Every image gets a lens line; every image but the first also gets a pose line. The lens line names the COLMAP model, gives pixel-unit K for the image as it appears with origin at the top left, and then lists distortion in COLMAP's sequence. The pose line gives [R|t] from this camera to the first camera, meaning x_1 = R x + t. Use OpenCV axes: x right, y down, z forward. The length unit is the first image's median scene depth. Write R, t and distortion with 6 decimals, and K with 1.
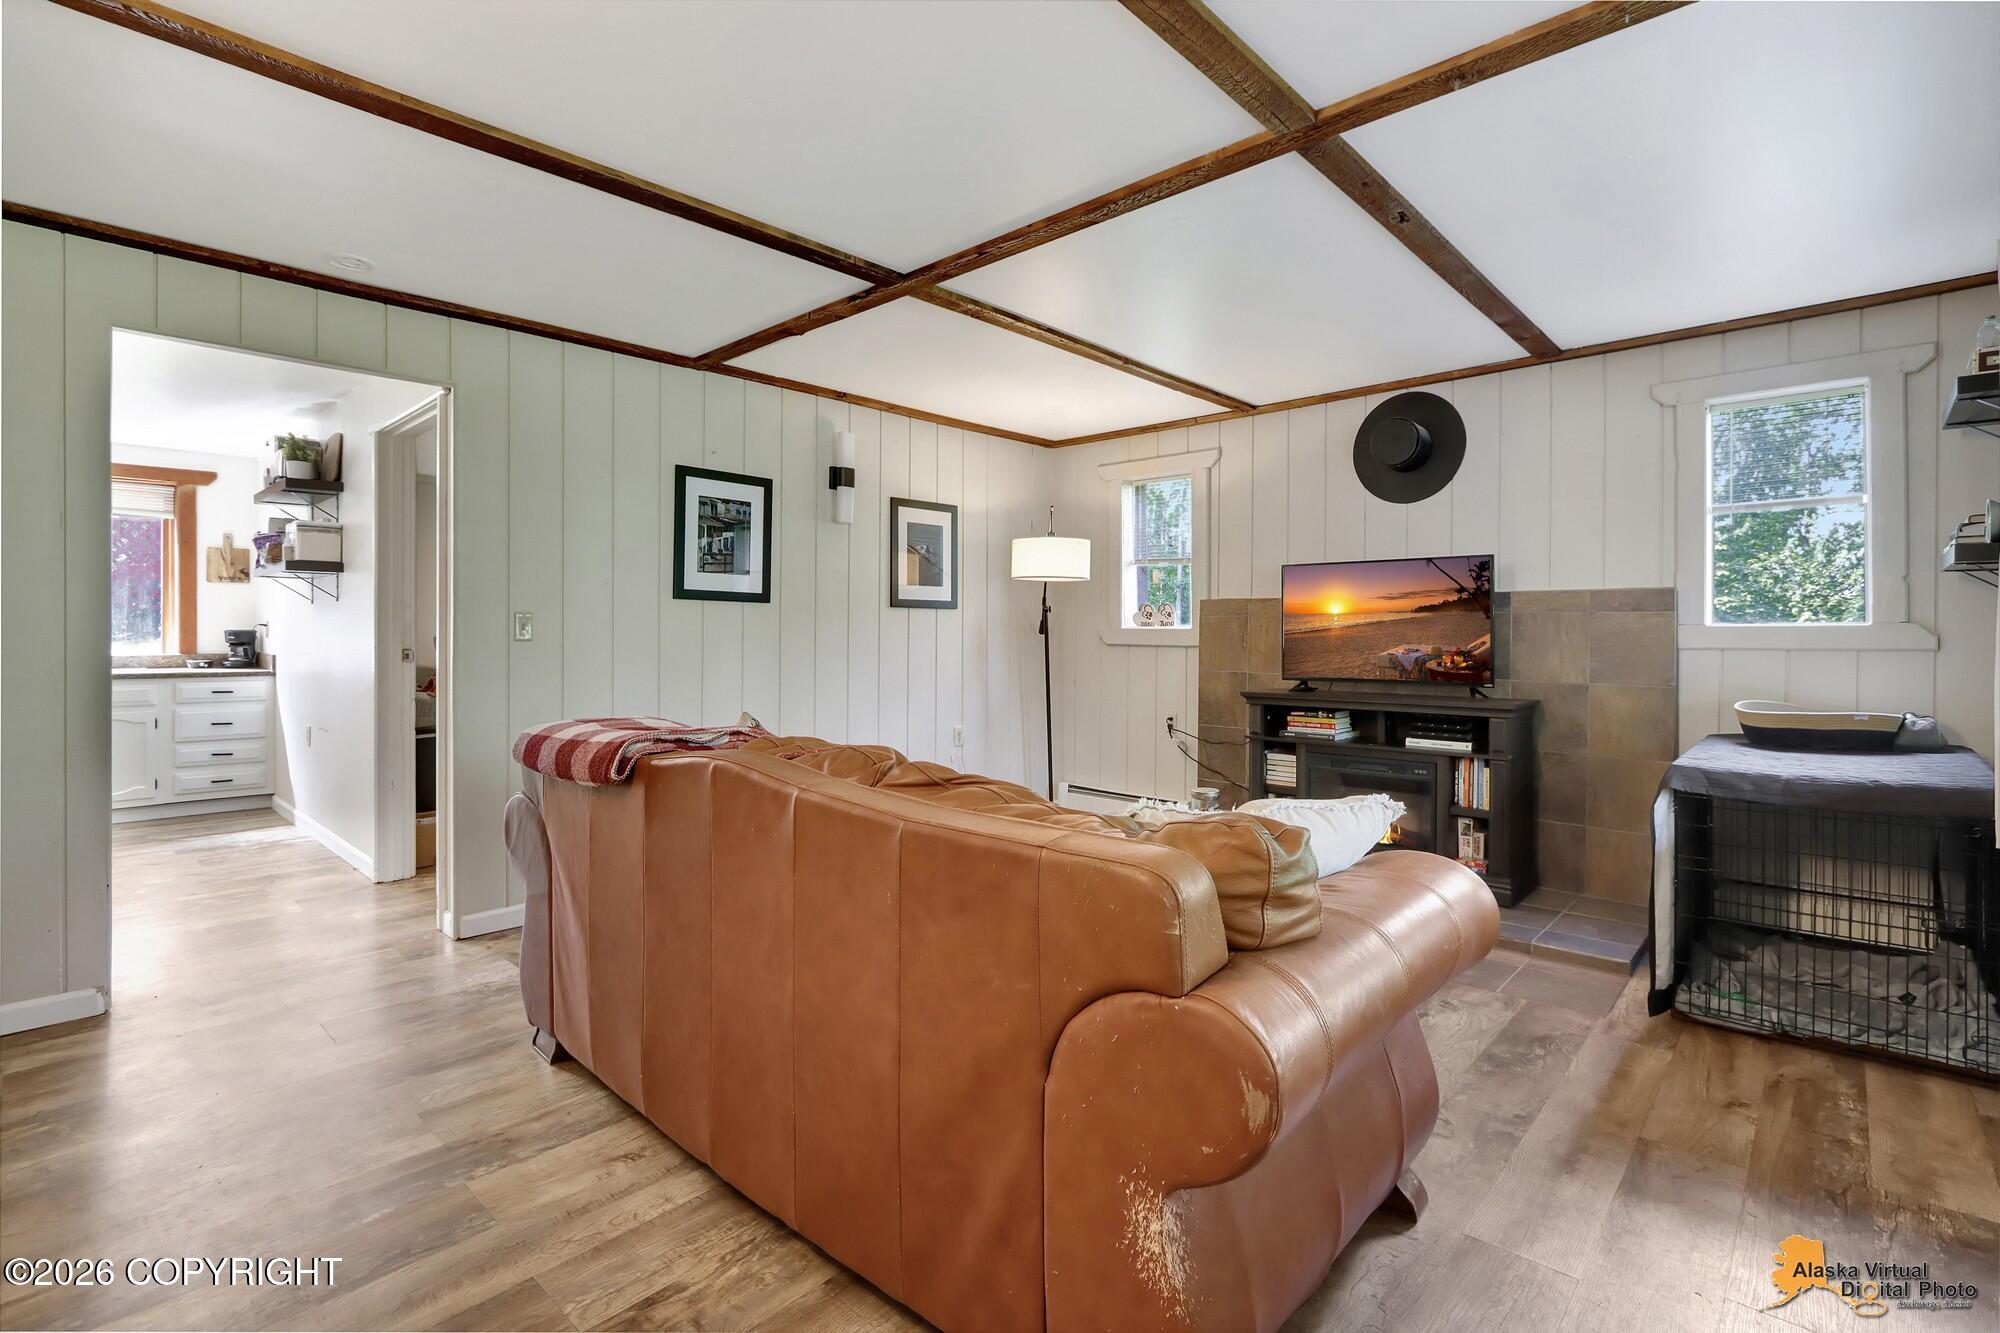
lens RADIAL K [[920.9, 0, 1005.0], [0, 920.9, 638.1], [0, 0, 1]] dist [-0.014663, 0.000495]
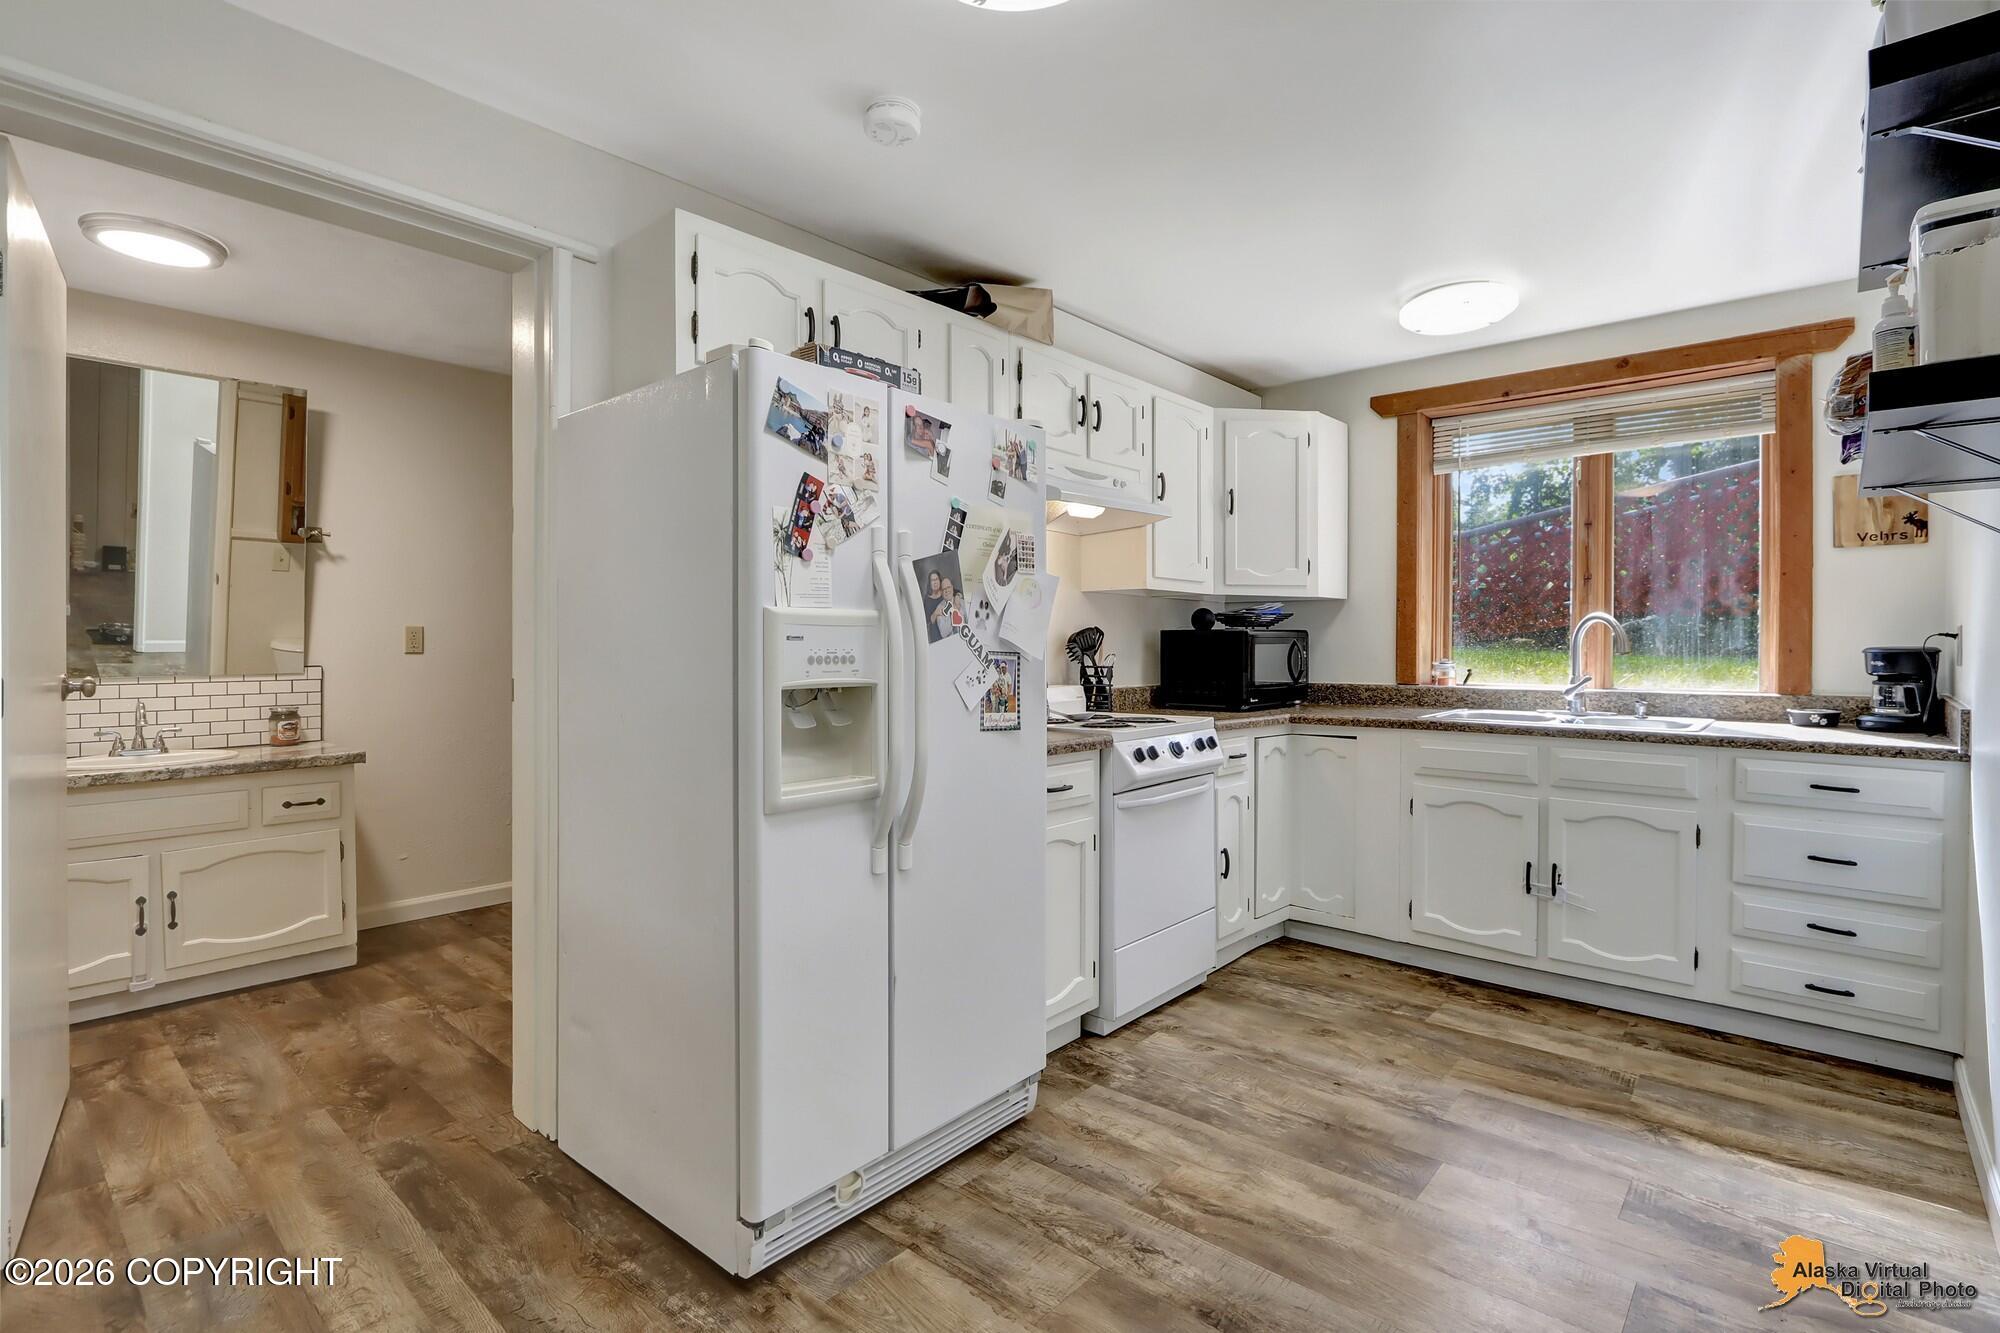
lens RADIAL K [[951.9, 0, 1003.4], [0, 951.9, 653.8], [0, 0, 1]] dist [-0.013945, -0.000142]
pose [[0.028566, 0.006843, -0.999568, -0.386917], [-0.005443, 0.999963, 0.006690, -0.006381], [0.999577, 0.005250, 0.028602, 0.544025]]
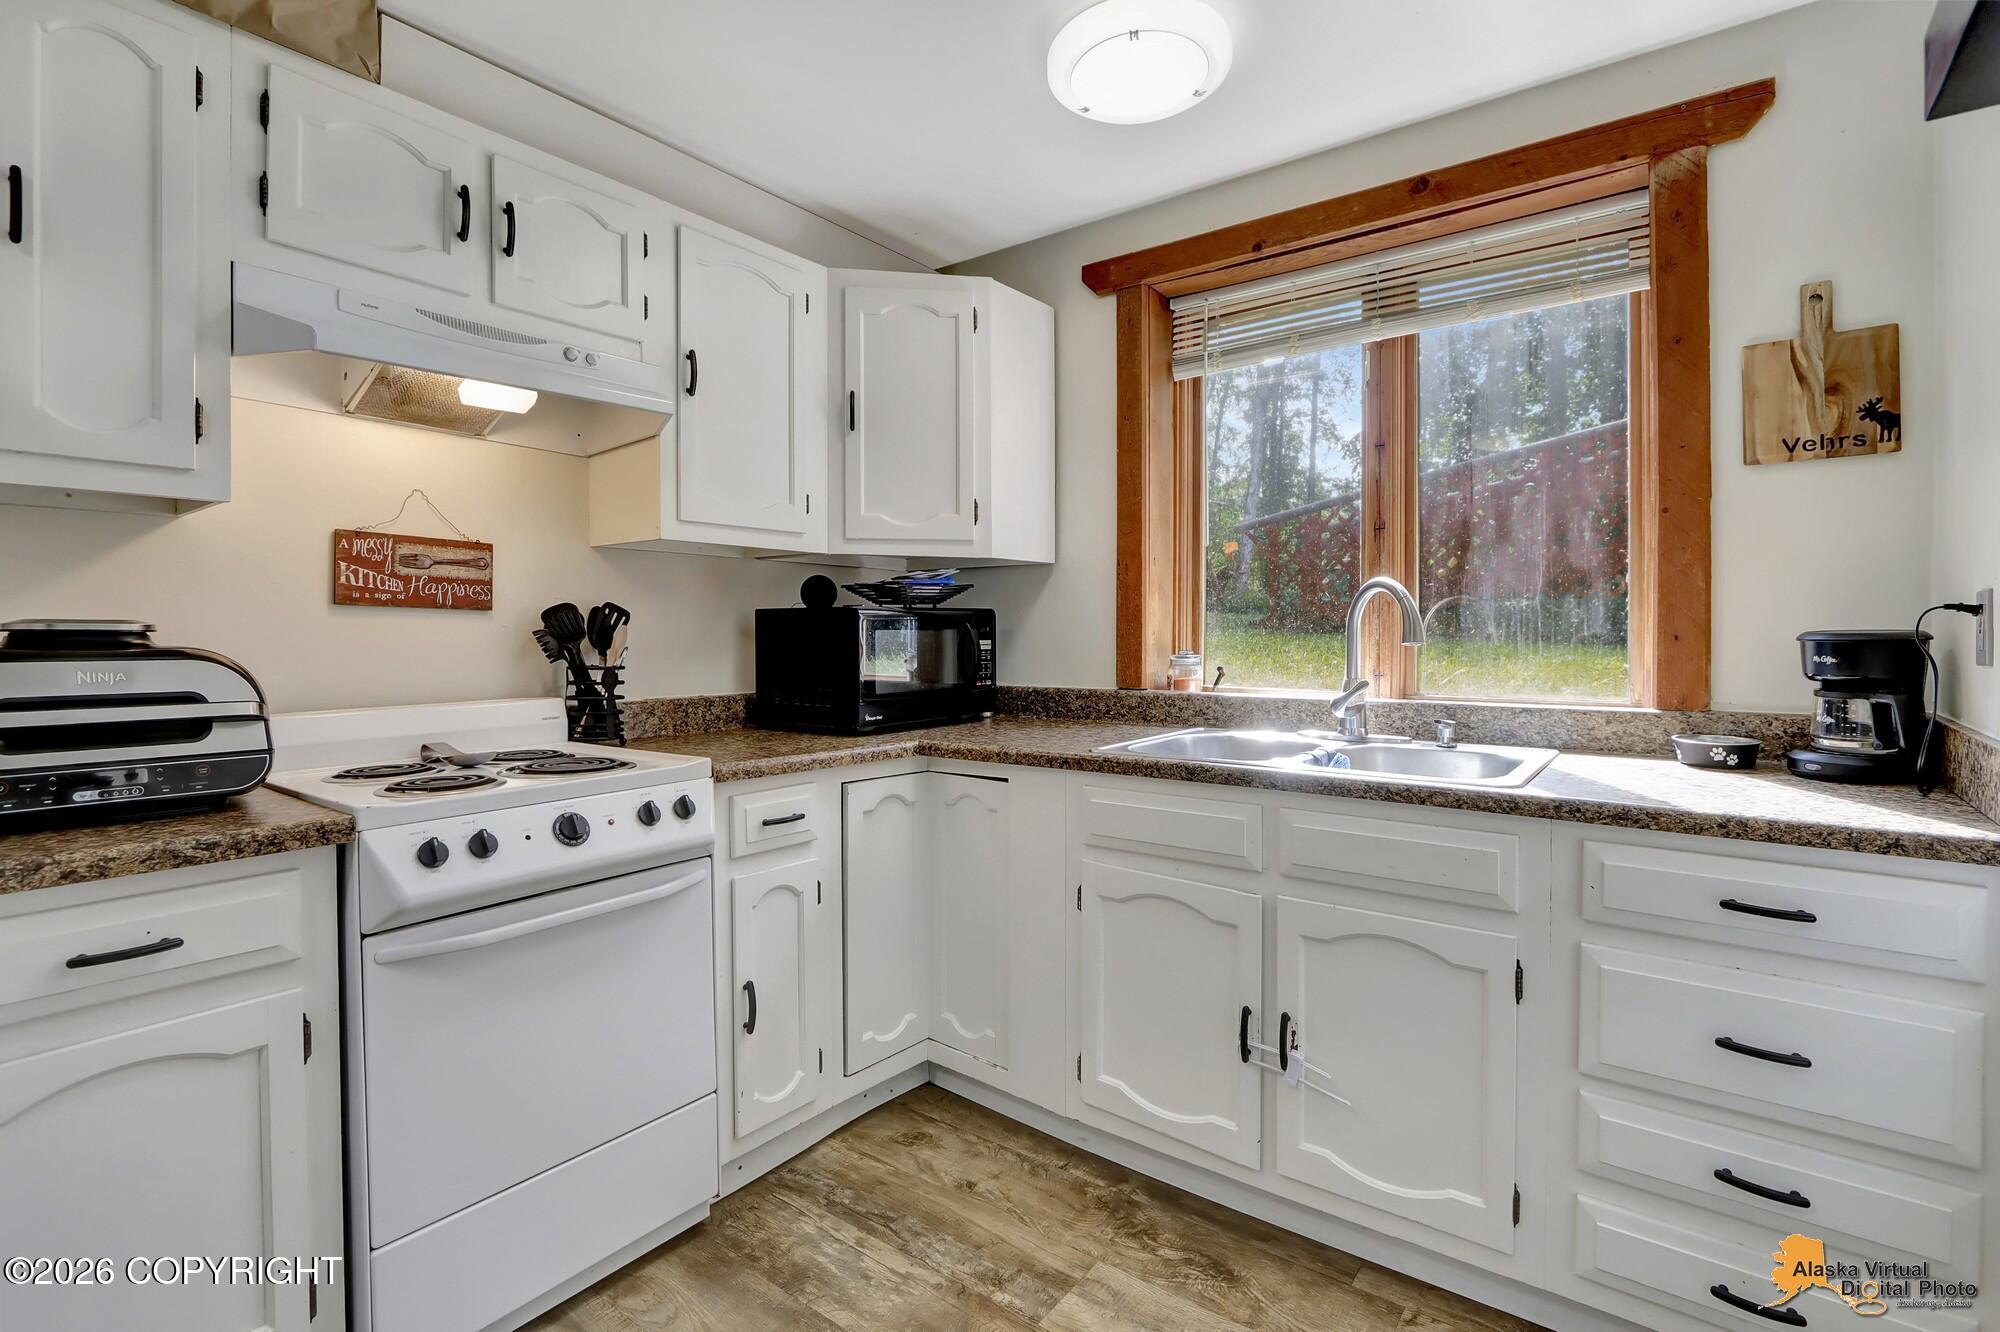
lens RADIAL K [[920.9, 0, 1005.0], [0, 920.9, 637.6], [0, 0, 1]] dist [-0.014663, 0.000495]
pose [[0.101516, 0.003025, -0.994829, -0.611617], [-0.001913, 0.999994, 0.002846, -0.007358], [0.994832, 0.001614, 0.101521, 0.737389]]
